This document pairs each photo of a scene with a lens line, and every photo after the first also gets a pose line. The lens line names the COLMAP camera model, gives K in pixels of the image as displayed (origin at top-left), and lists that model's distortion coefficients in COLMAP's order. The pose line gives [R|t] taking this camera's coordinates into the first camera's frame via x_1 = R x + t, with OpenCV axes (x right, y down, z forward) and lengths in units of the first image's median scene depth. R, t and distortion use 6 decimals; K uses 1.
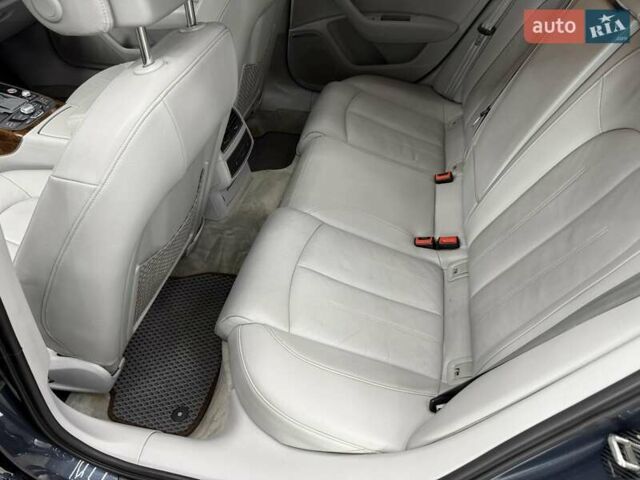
lens RADIAL K [[447.0, 0, 320.0], [0, 447.0, 240.0], [0, 0, 1]] dist [0.069141, -0.097562]
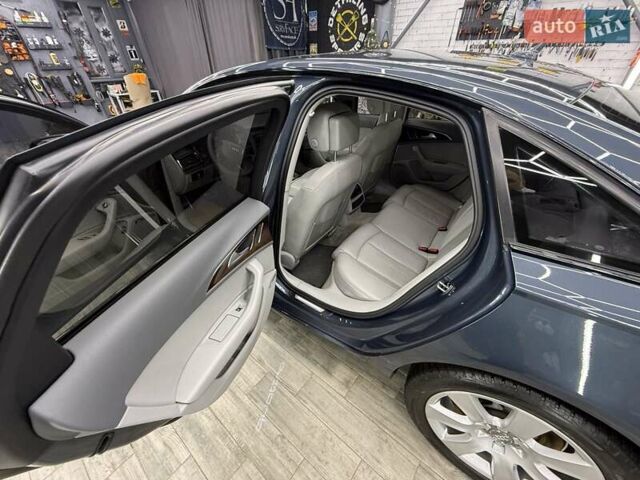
lens RADIAL K [[447.0, 0, 320.0], [0, 447.0, 240.0], [0, 0, 1]] dist [0.069141, -0.097562]
pose [[0.923314, 0.180207, -0.339141, 0.520589], [-0.259757, 0.943475, -0.205865, 0.585208], [0.282873, 0.278172, 0.917934, -1.340397]]
